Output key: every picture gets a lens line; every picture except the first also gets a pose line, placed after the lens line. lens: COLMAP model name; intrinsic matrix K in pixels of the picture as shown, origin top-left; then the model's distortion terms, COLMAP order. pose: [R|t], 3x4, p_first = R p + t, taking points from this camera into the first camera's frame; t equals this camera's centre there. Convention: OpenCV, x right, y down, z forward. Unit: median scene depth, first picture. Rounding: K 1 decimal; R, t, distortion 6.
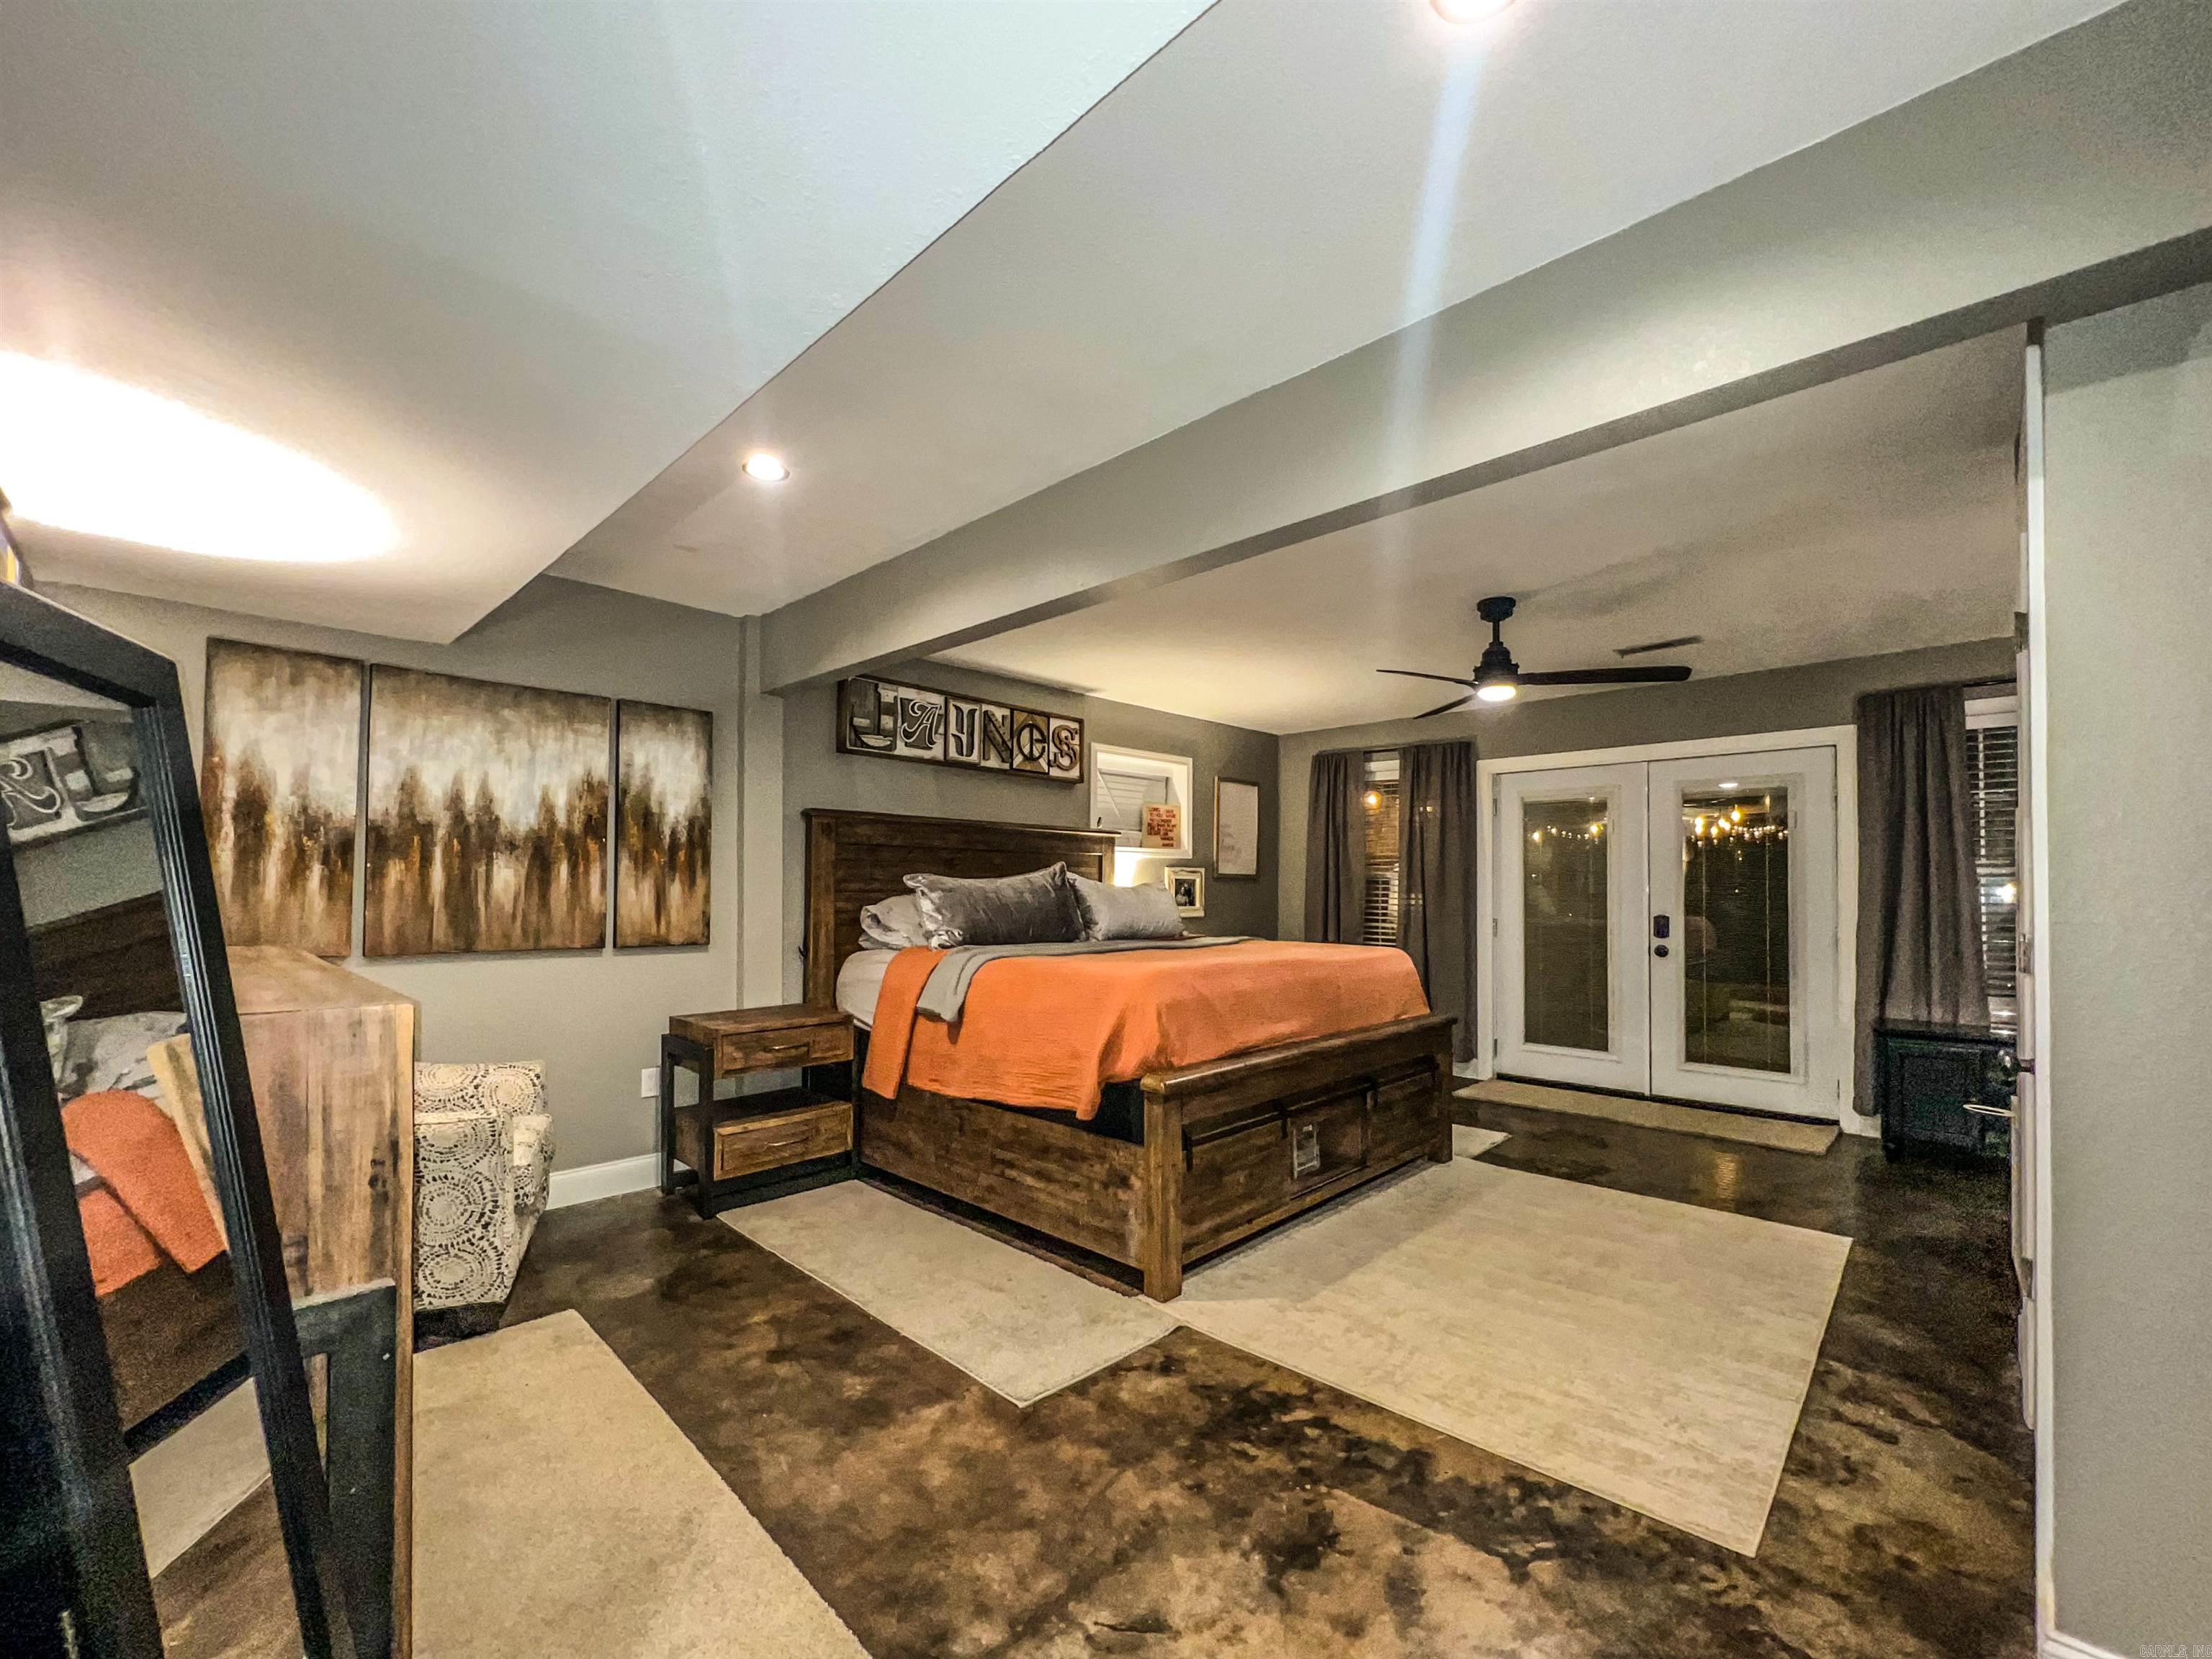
lens RADIAL K [[902.0, 0, 1084.2], [0, 902.0, 878.7], [0, 0, 1]] dist [-0.001176, 0.000052]
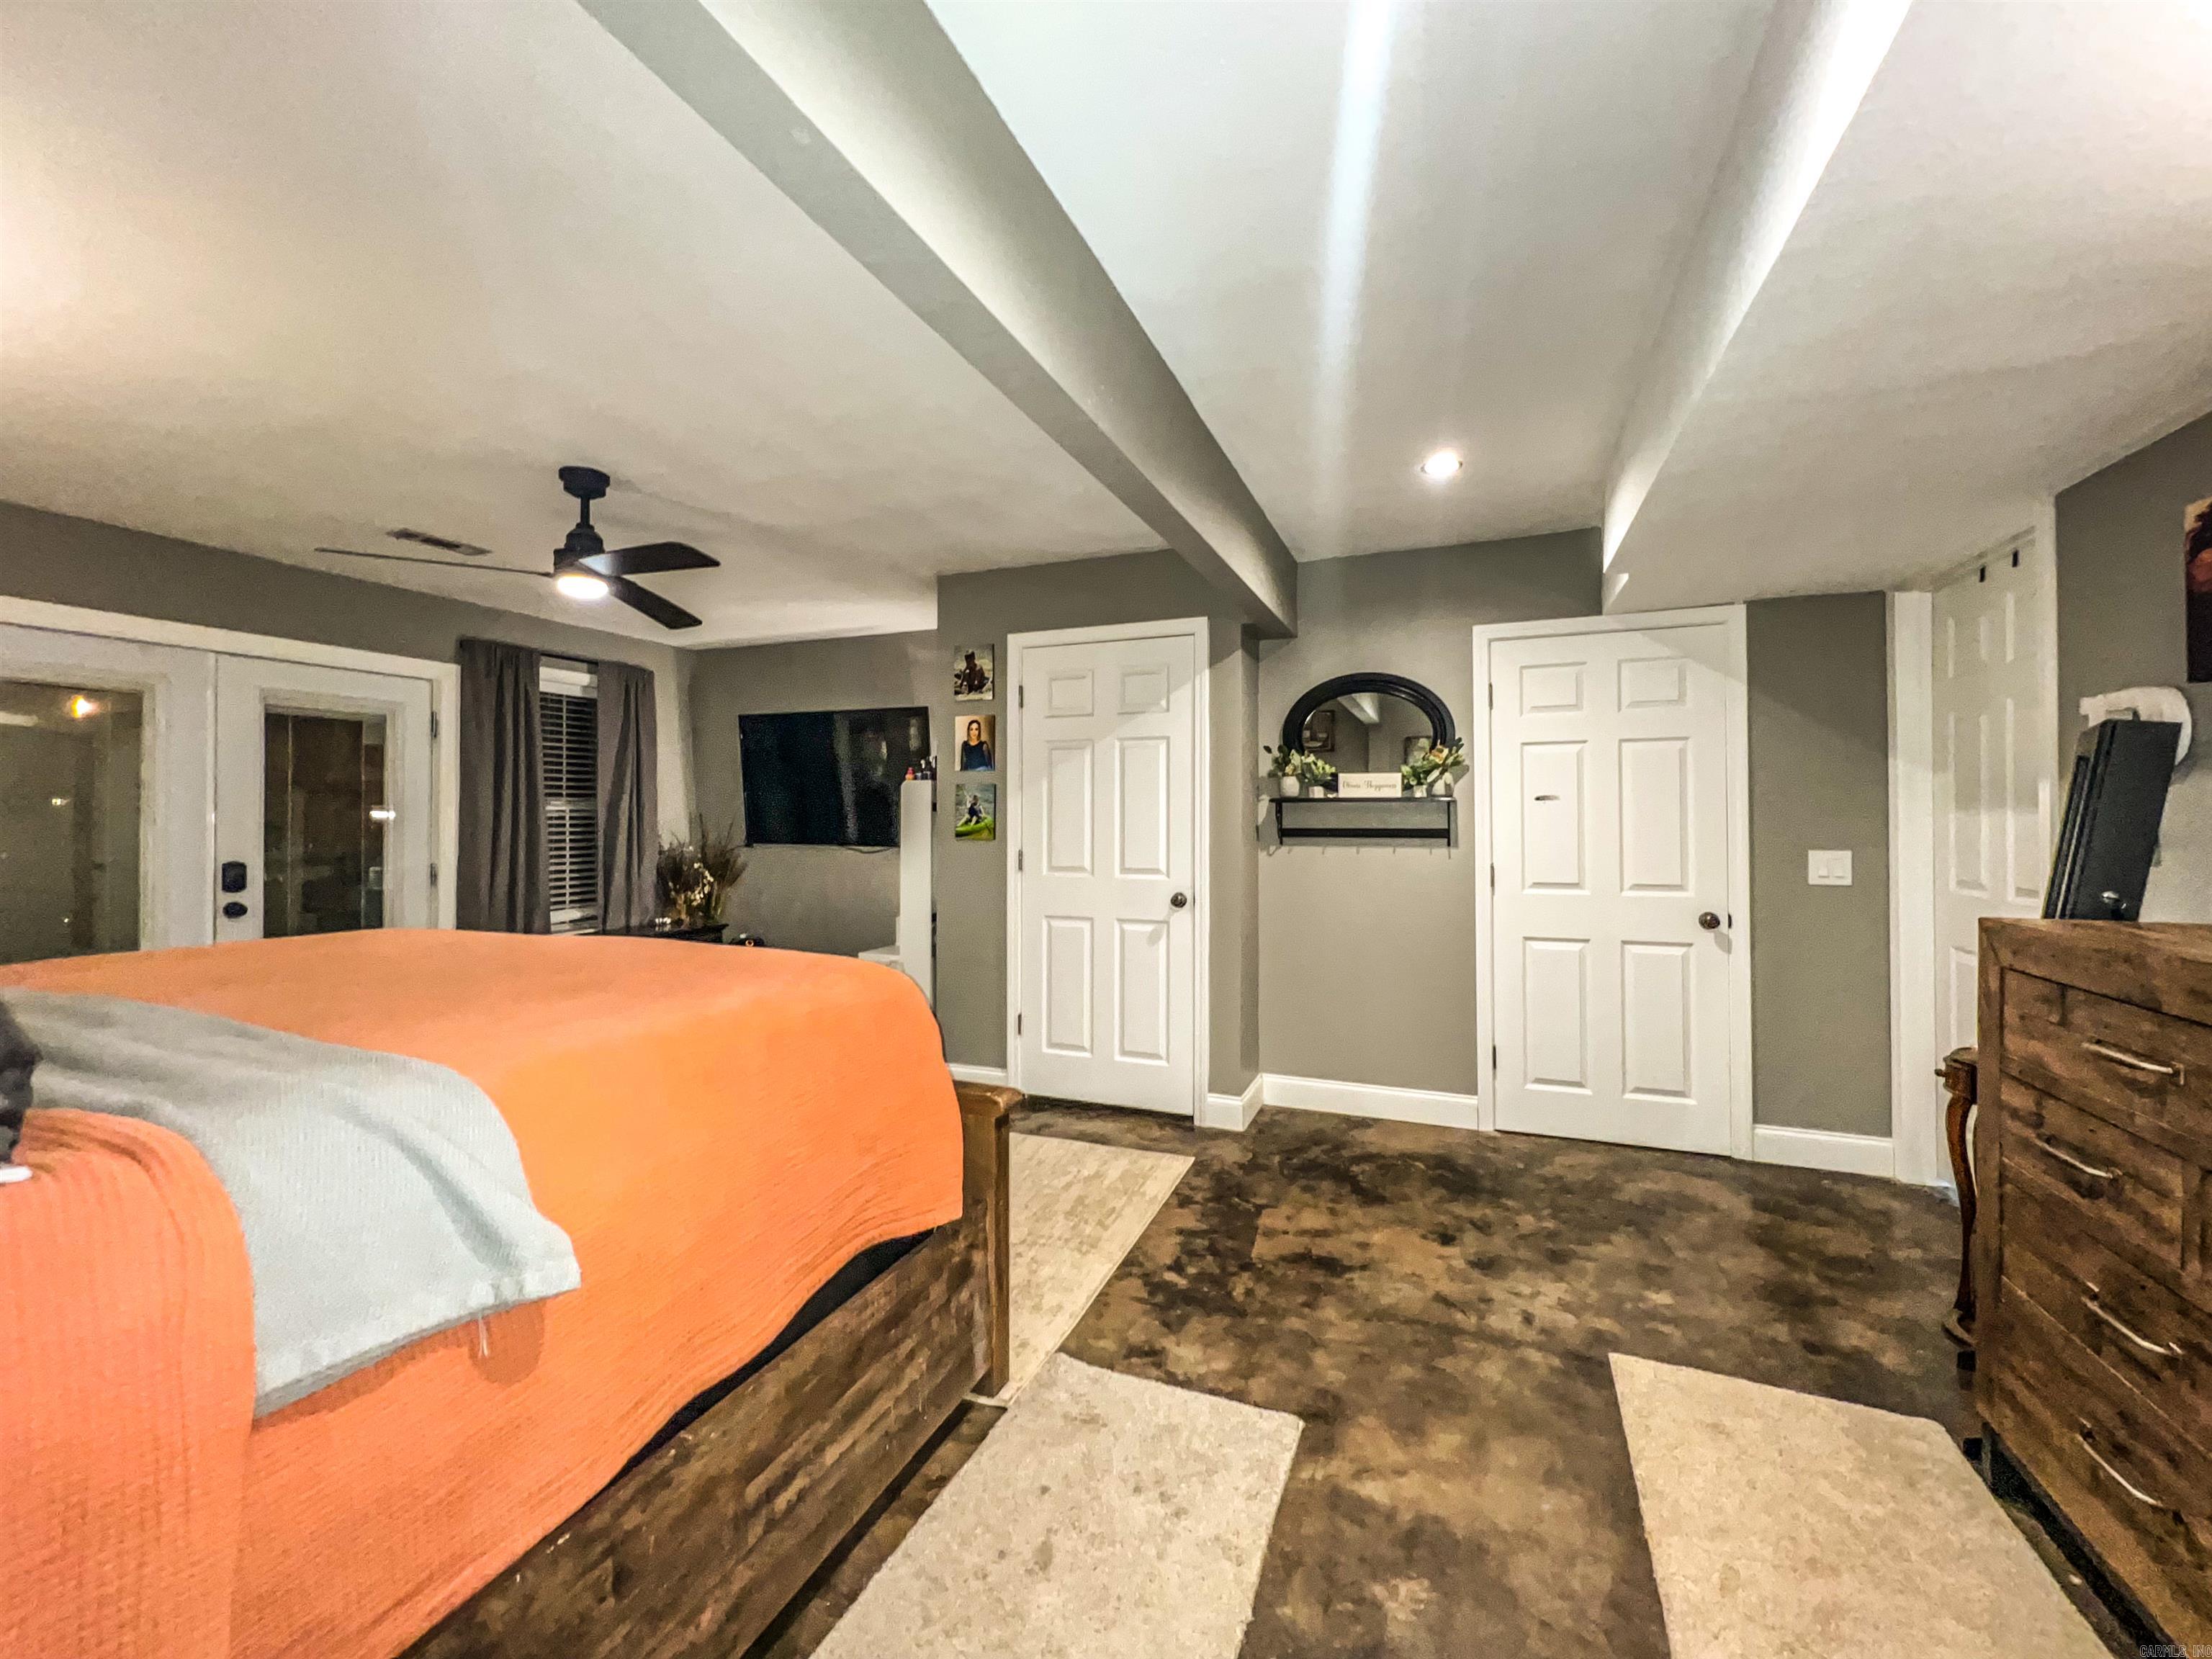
lens RADIAL K [[899.3, 0, 1103.6], [0, 899.3, 818.6], [0, 0, 1]] dist [-0.003570, 0.000617]
pose [[-0.385443, -0.005625, 0.922715, -0.479284], [-0.011747, 0.999930, 0.001189, -0.007441], [-0.922657, -0.010381, -0.385482, 0.904238]]
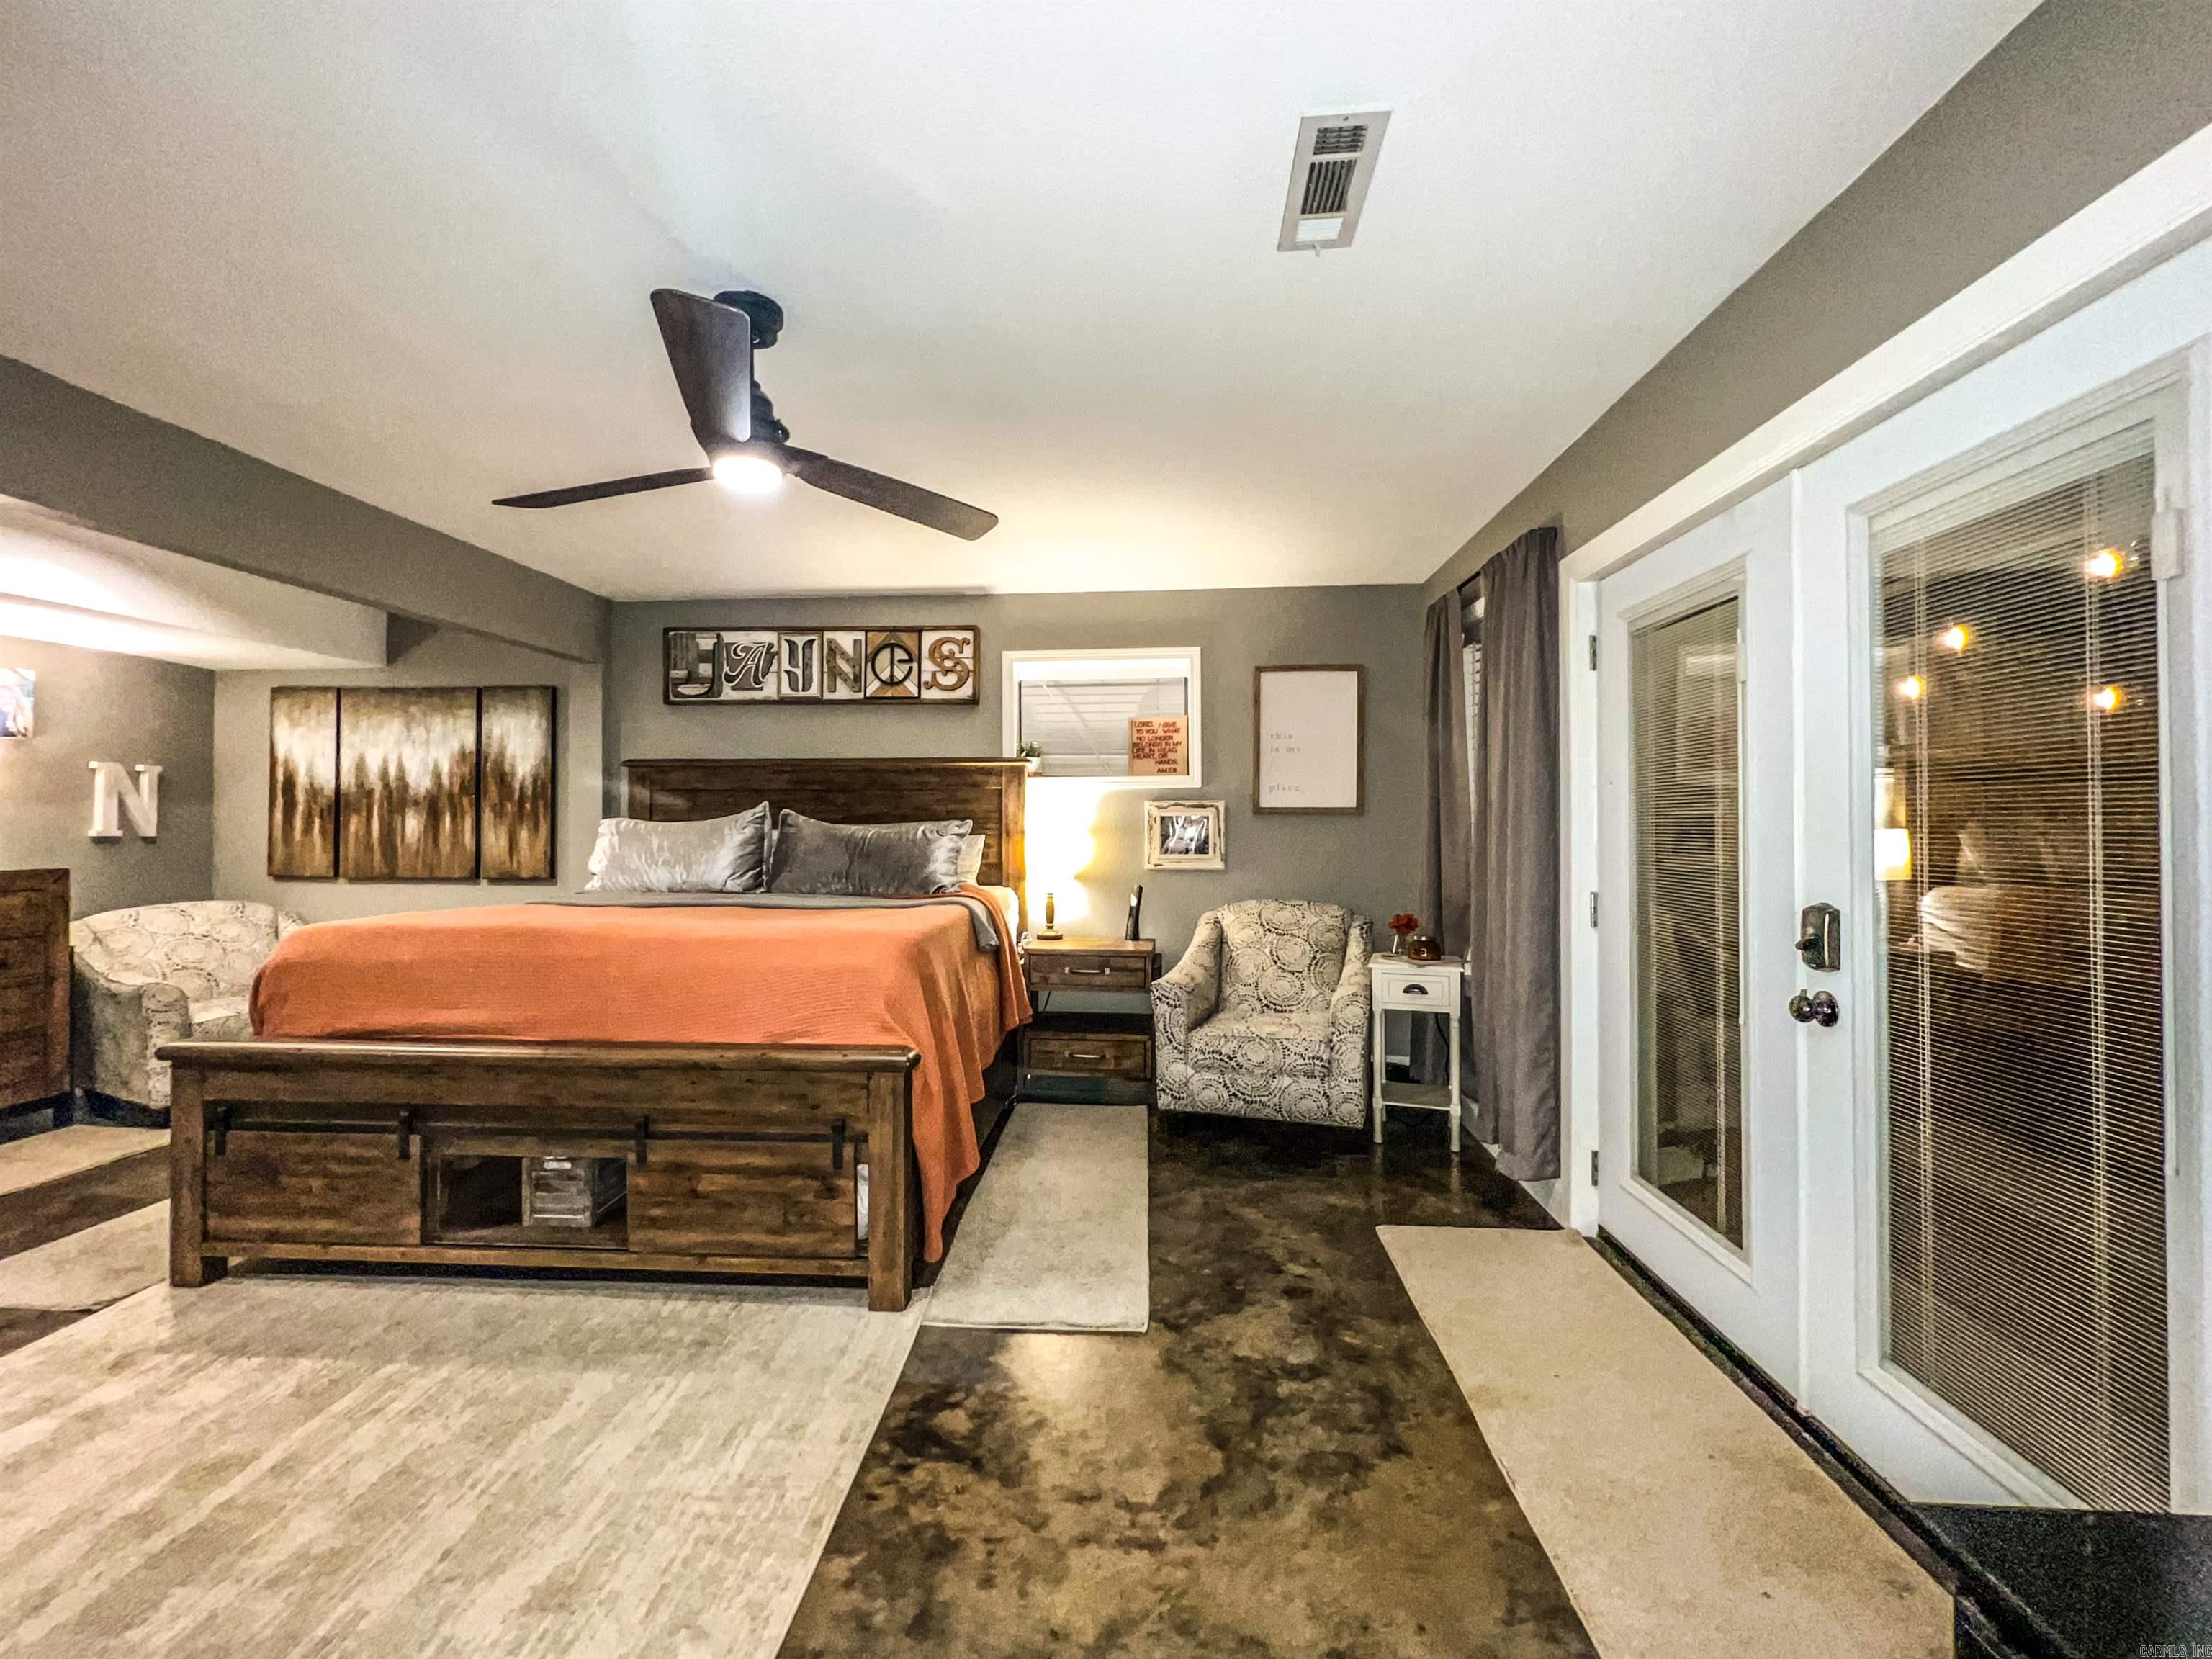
lens RADIAL K [[899.3, 0, 1103.6], [0, 899.3, 818.6], [0, 0, 1]] dist [-0.003570, 0.000617]
pose [[0.660368, -0.012404, -0.750840, 1.047205], [0.013504, 0.999898, -0.004642, 0.007707], [0.750821, -0.007075, 0.660468, 0.827144]]
